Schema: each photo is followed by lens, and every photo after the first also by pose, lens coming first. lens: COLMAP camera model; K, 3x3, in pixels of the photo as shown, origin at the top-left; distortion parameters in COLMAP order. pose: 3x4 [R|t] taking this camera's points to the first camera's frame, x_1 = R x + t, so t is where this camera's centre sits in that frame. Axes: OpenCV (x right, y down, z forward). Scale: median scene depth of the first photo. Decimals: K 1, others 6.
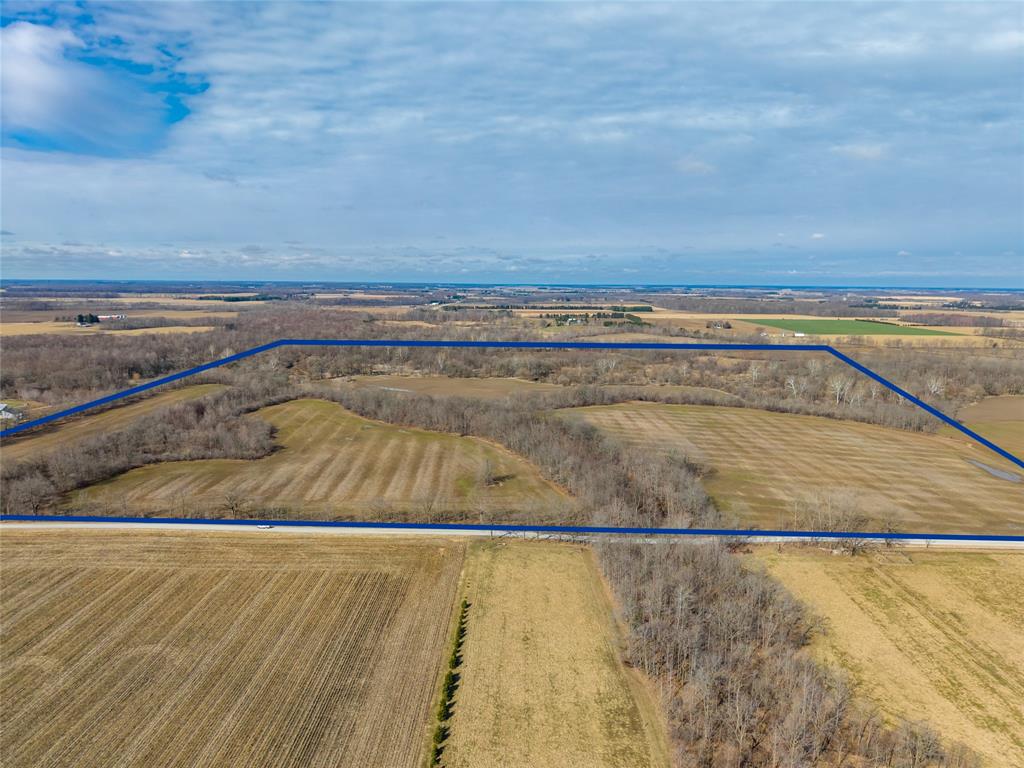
lens RADIAL K [[707.8, 0, 524.5], [0, 707.8, 366.0], [0, 0, 1]] dist [0.004757, -0.002994]
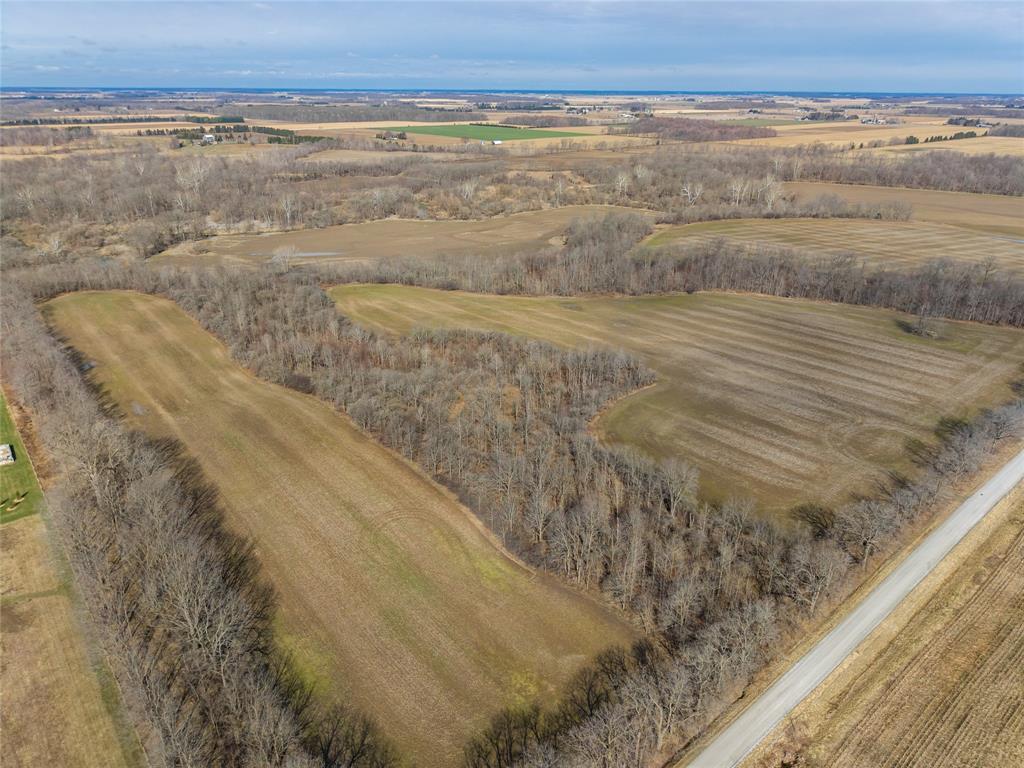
lens RADIAL K [[722.5, 0, 540.3], [0, 722.5, 315.3], [0, 0, 1]] dist [0.002122, -0.003550]
pose [[0.745016, -0.203746, 0.635168, -0.178188], [0.078167, 0.972316, 0.220209, -0.017538], [-0.662451, -0.114410, 0.740317, 0.115557]]
